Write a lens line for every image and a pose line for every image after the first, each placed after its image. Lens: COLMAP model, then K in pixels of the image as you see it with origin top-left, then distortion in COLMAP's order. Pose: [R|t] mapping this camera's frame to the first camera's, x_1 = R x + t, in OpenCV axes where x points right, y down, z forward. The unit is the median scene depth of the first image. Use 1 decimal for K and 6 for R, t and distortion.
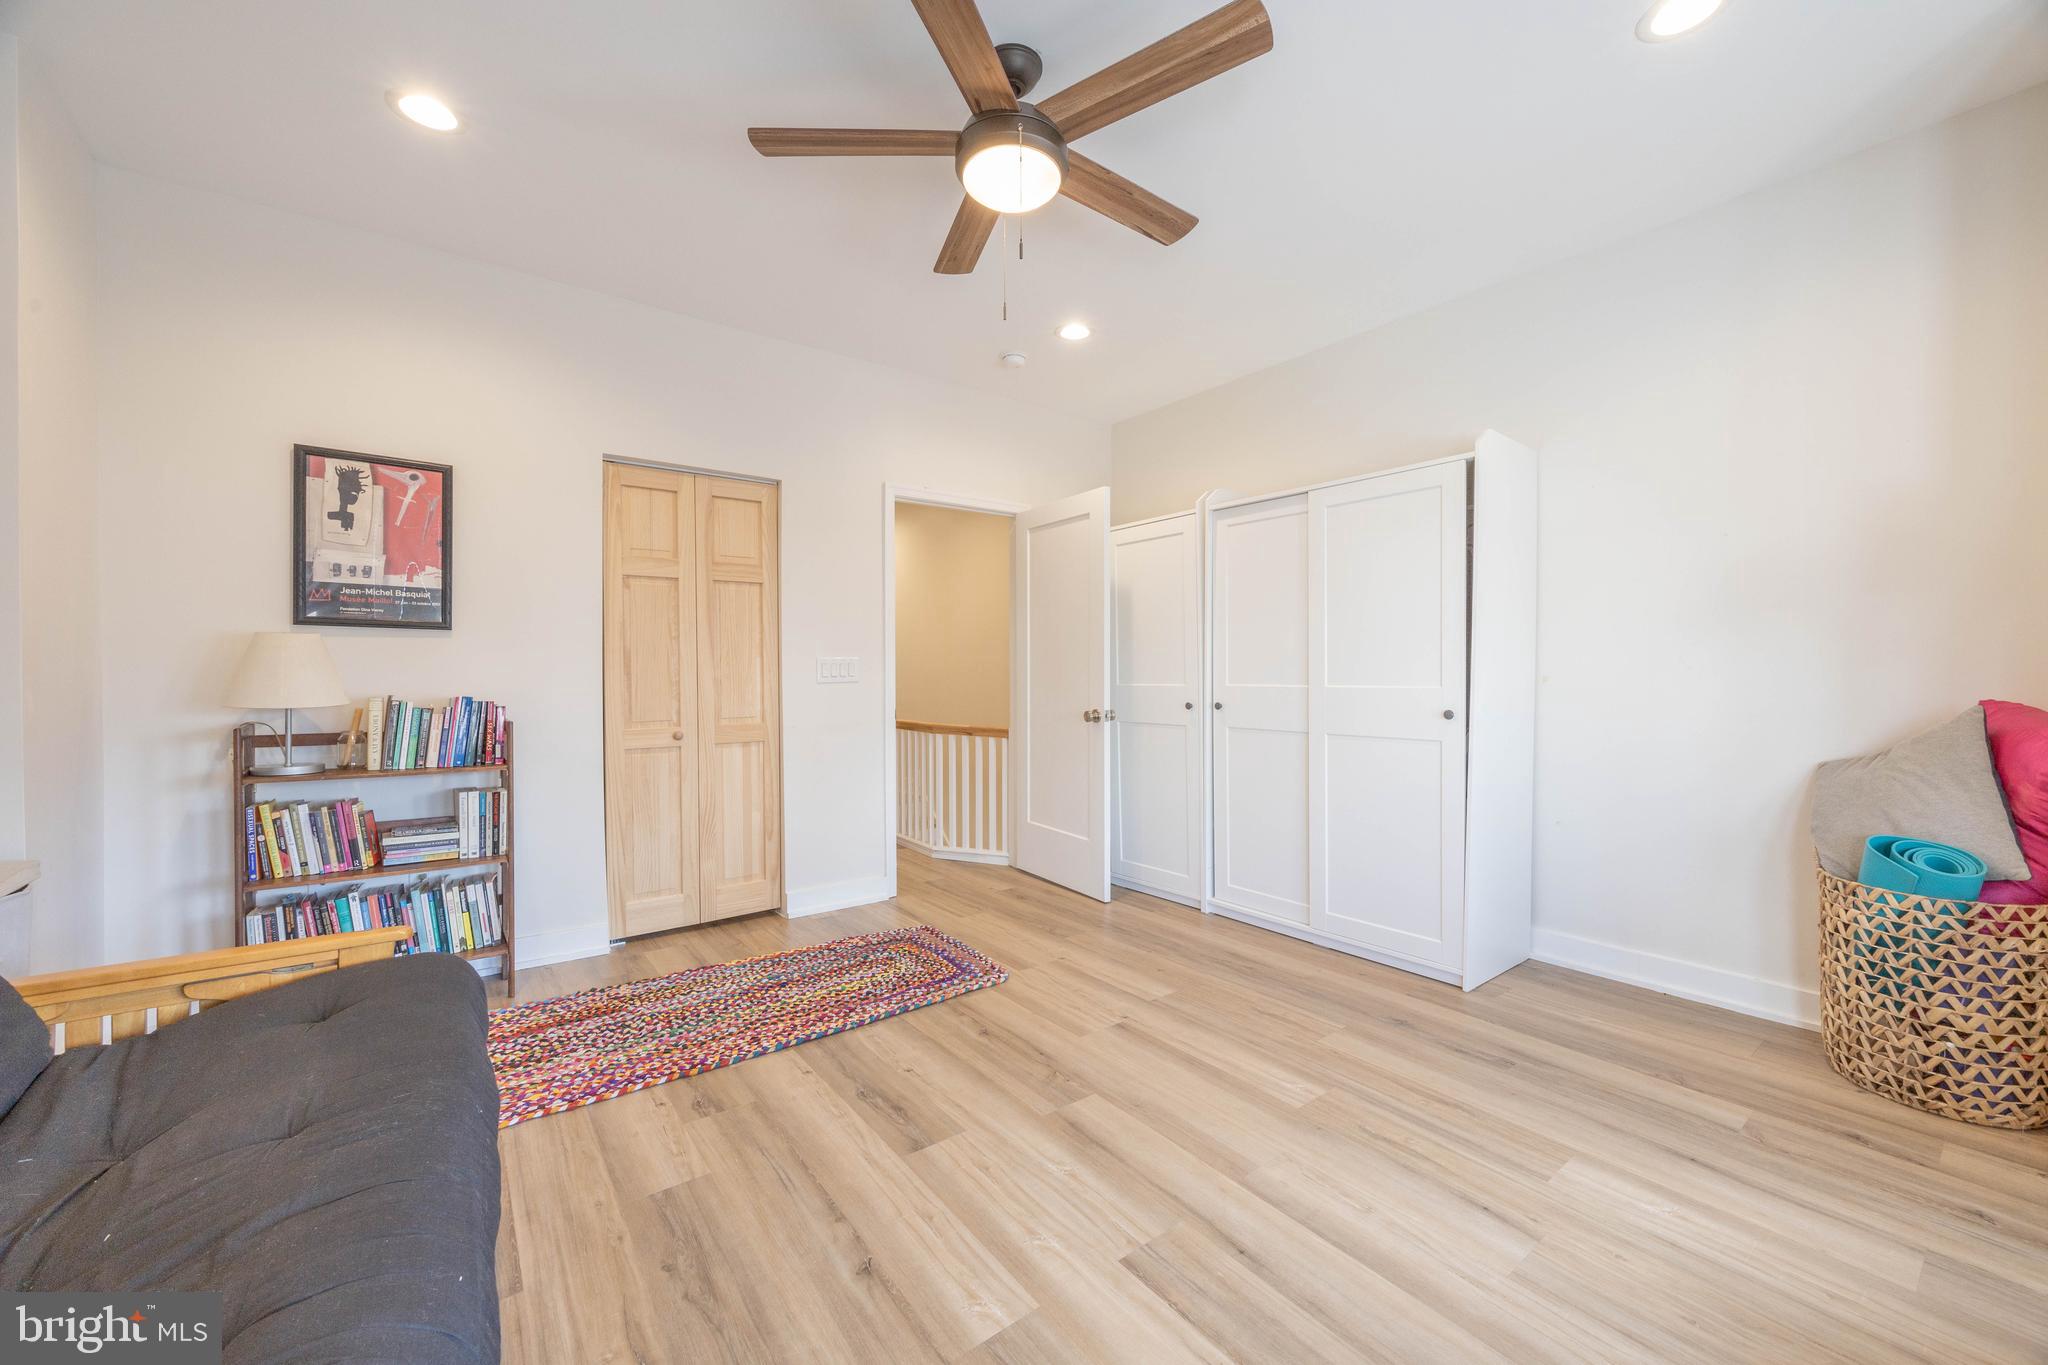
lens RADIAL K [[790.5, 0, 1030.3], [0, 790.5, 675.2], [0, 0, 1]] dist [-0.009479, 0.000010]
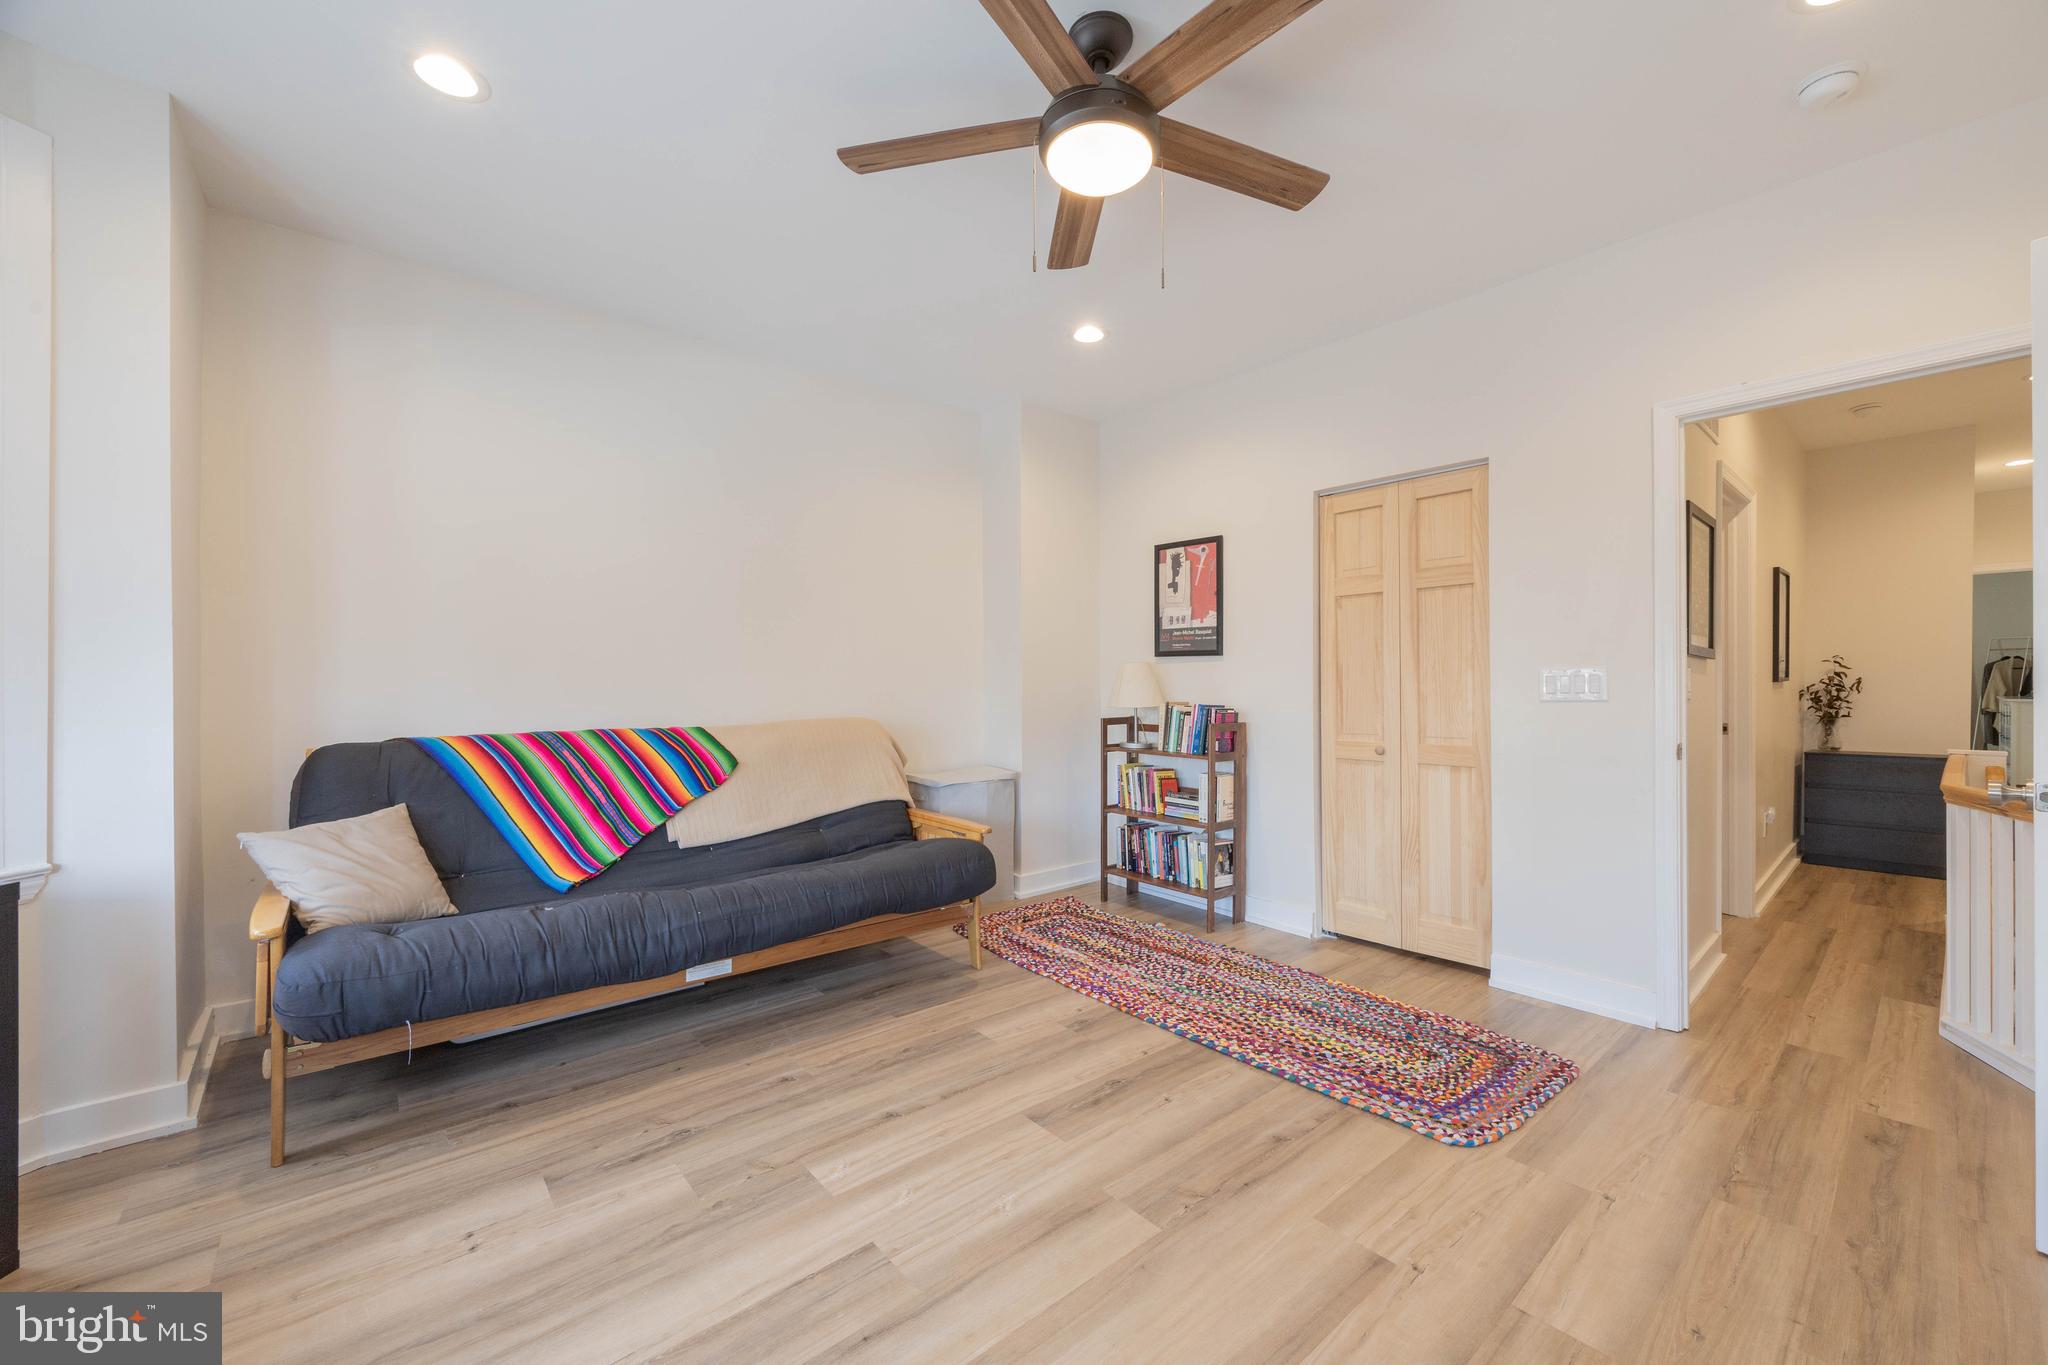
lens RADIAL K [[784.0, 0, 1024.0], [0, 784.0, 682.5], [0, 0, 1]] dist [0.000153, 0.000123]
pose [[0.060155, -0.001601, -0.998188, 0.634993], [-0.002291, 0.999996, -0.001742, -0.007864], [0.998186, 0.002392, 0.060151, 0.607640]]
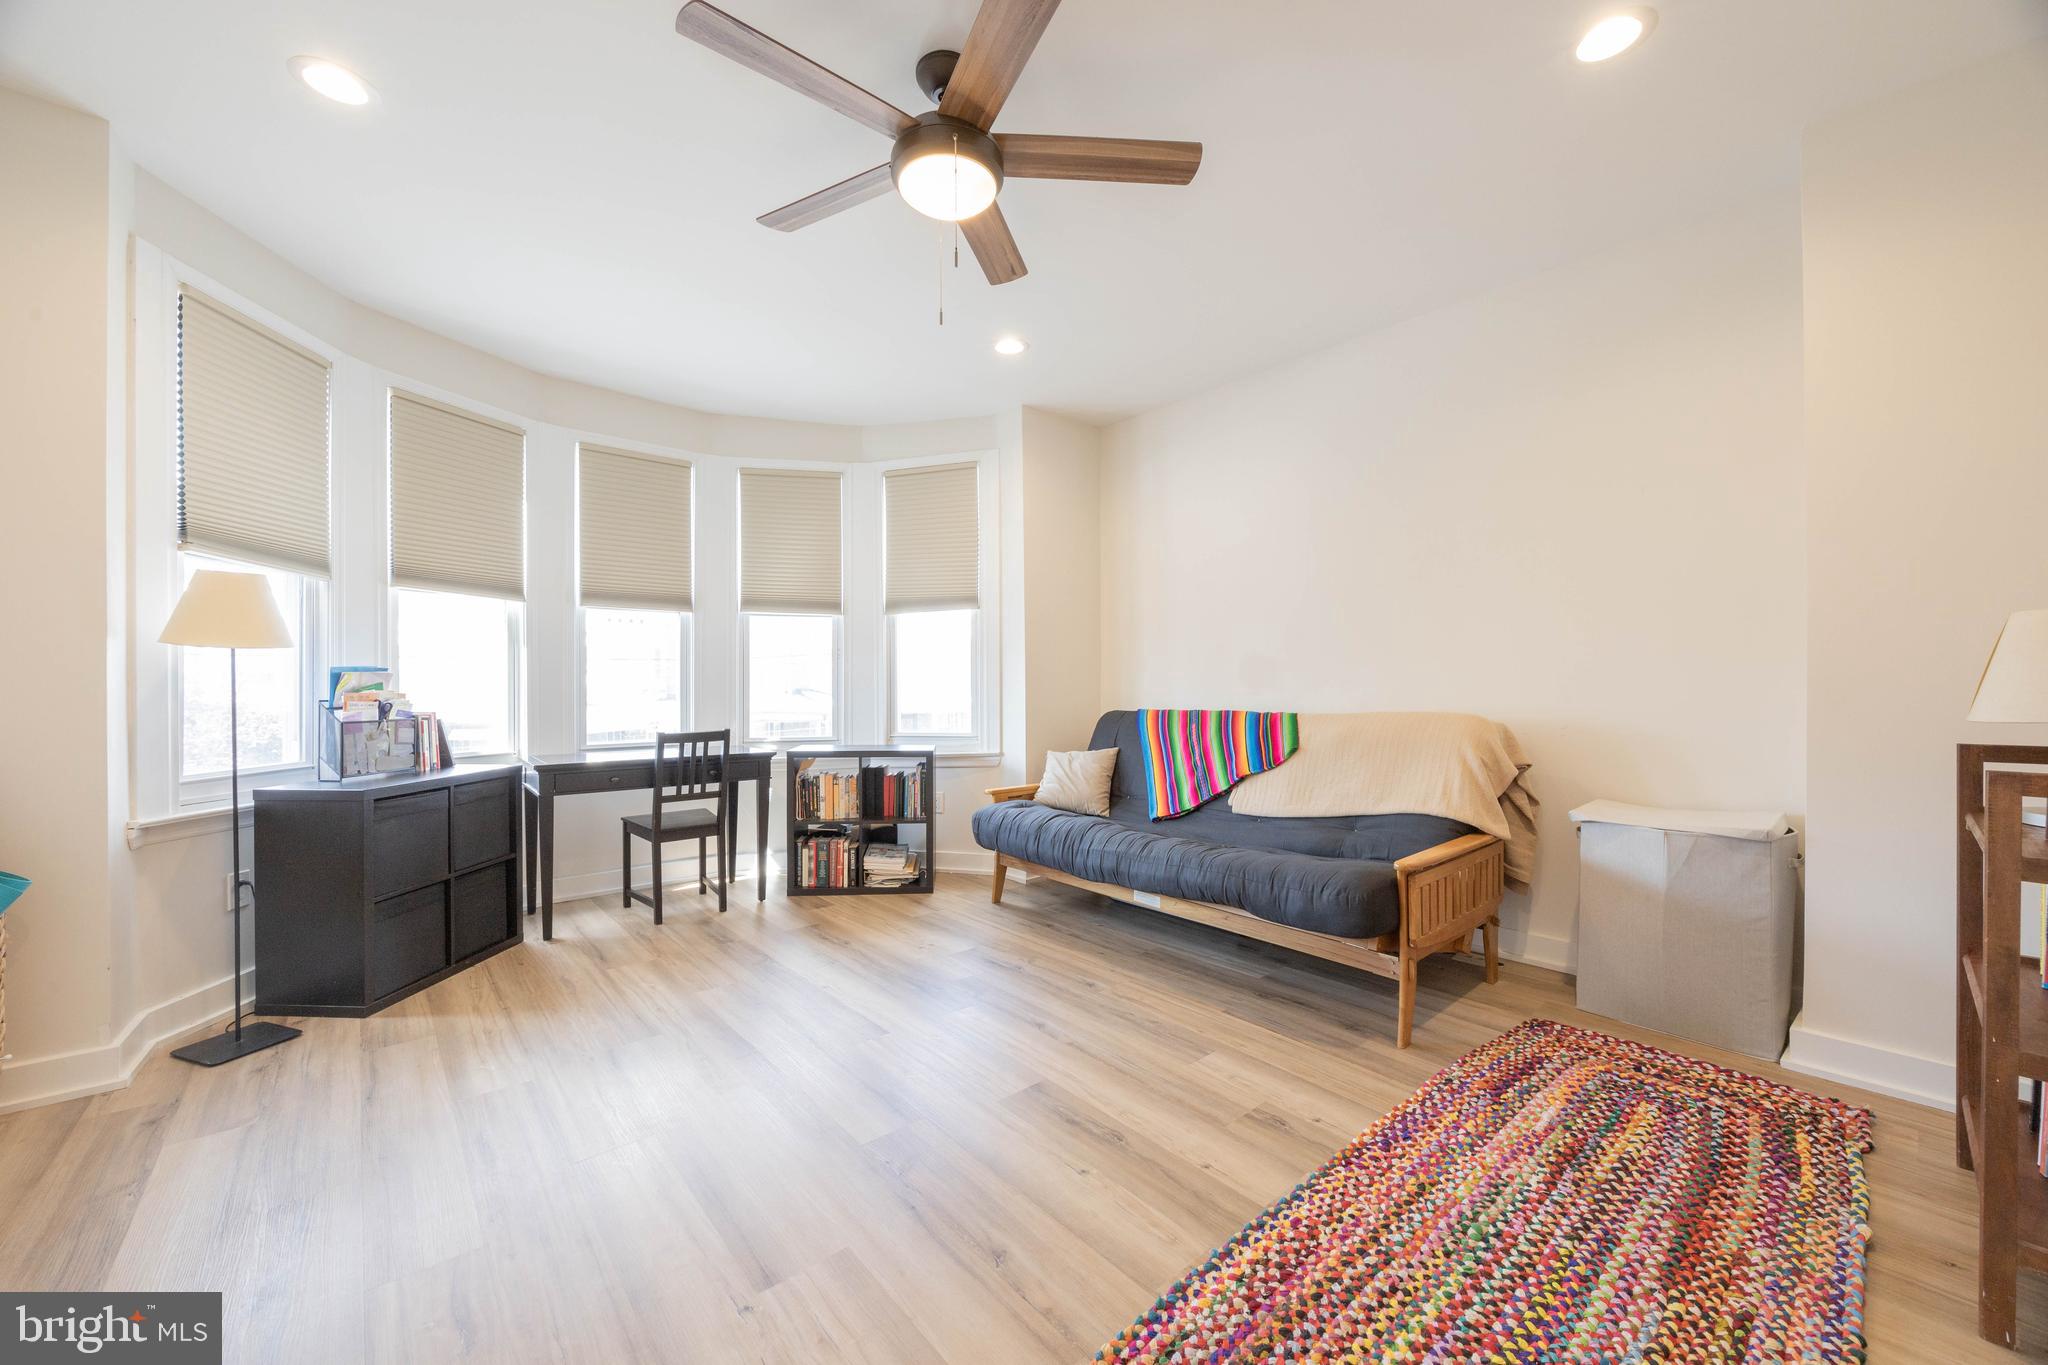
lens RADIAL K [[775.0, 0, 1051.5], [0, 775.0, 682.4], [0, 0, 1]] dist [0.000178, 0.000034]
pose [[-0.995178, 0.005415, -0.097936, -0.036869], [0.004893, 0.999973, 0.005567, -0.002607], [0.097963, 0.005061, -0.995177, 1.416547]]
